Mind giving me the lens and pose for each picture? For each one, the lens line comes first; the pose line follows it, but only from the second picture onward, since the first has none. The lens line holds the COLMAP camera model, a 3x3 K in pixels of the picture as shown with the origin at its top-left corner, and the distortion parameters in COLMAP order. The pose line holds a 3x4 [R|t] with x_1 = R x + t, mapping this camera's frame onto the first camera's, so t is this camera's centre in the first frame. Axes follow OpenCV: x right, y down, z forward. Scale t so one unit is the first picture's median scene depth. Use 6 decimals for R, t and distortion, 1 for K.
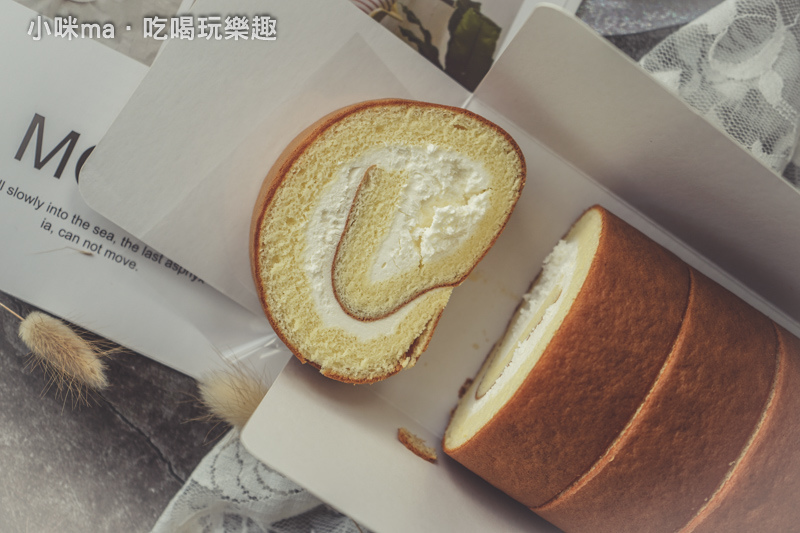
lens RADIAL K [[1080.3, 0, 400.2], [0, 1080.3, 266.2], [0, 0, 1]] dist [-0.013321, 0.000000]
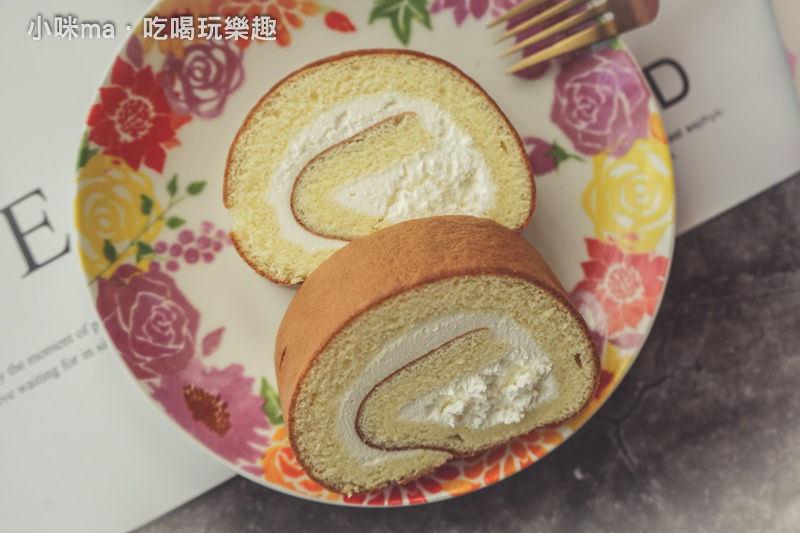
lens RADIAL K [[829.7, 0, 395.4], [0, 829.7, 271.9], [0, 0, 1]] dist [-0.008949, 0.000000]
pose [[0.721567, 0.685469, 0.097327, -0.011472], [-0.691013, 0.721741, 0.039881, -0.006869], [-0.042908, -0.096031, 0.994453, 0.235157]]
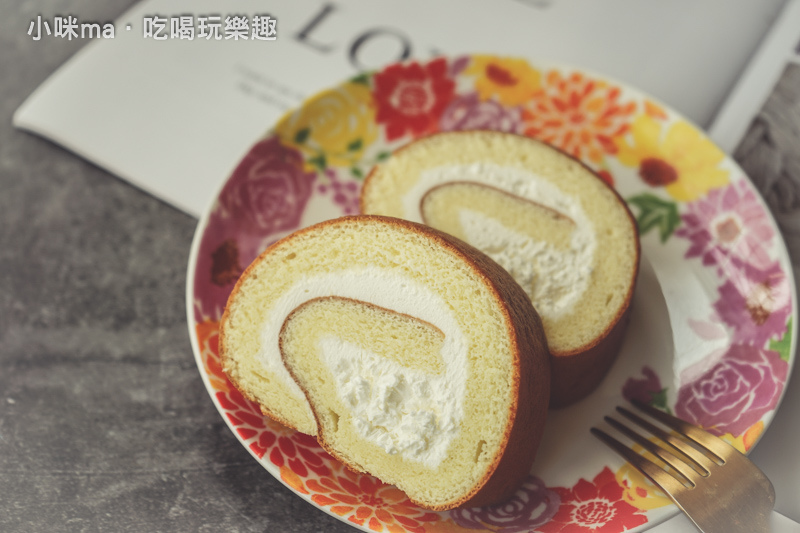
lens RADIAL K [[1131.6, 0, 403.4], [0, 1131.6, 266.0], [0, 0, 1]] dist [-0.031801, 0.000000]
pose [[-0.125368, 0.857862, -0.498352, 0.558201], [-0.981562, -0.034196, 0.188062, -0.137007], [0.144289, 0.512740, 0.846332, 0.103792]]
